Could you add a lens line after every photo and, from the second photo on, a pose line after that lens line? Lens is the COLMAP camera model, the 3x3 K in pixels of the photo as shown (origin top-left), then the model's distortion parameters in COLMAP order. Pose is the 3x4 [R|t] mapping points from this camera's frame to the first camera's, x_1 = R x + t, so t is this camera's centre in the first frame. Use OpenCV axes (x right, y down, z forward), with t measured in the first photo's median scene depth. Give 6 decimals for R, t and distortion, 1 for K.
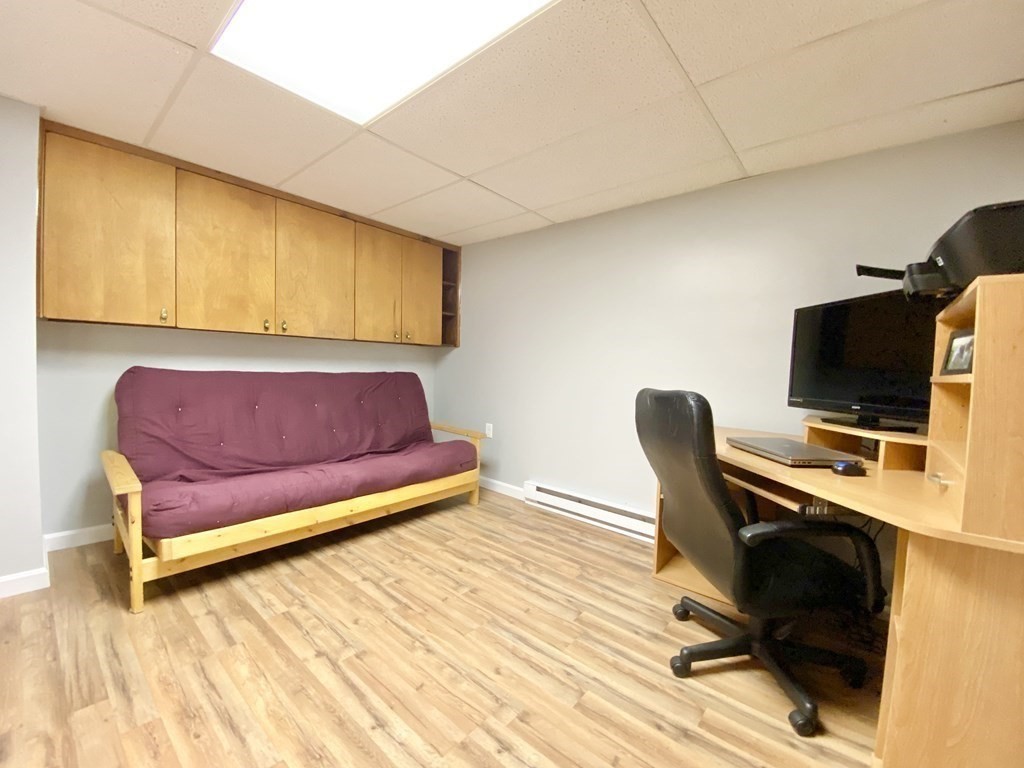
lens RADIAL K [[414.8, 0, 512.0], [0, 414.8, 384.0], [0, 0, 1]] dist [0.035471, -0.028473]
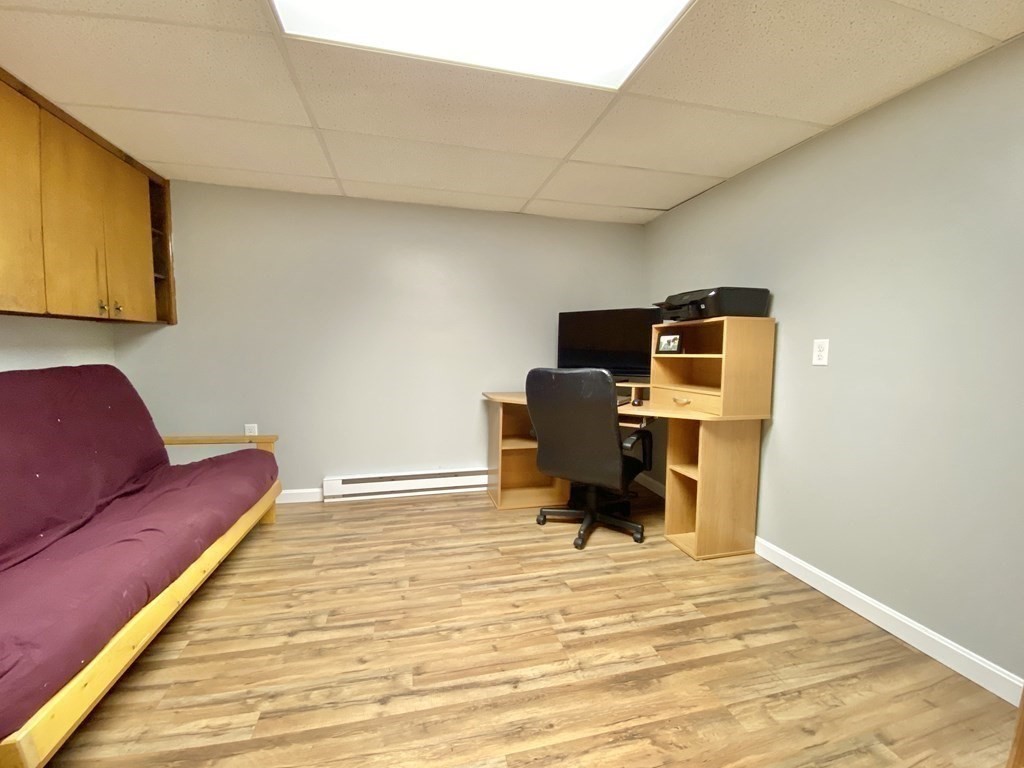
lens RADIAL K [[414.8, 0, 512.0], [0, 414.8, 384.0], [0, 0, 1]] dist [0.035471, -0.028473]
pose [[0.588953, -0.094647, 0.802606, -0.647977], [0.049606, 0.995480, 0.080991, -0.033594], [-0.806644, -0.007886, 0.590986, 0.206877]]
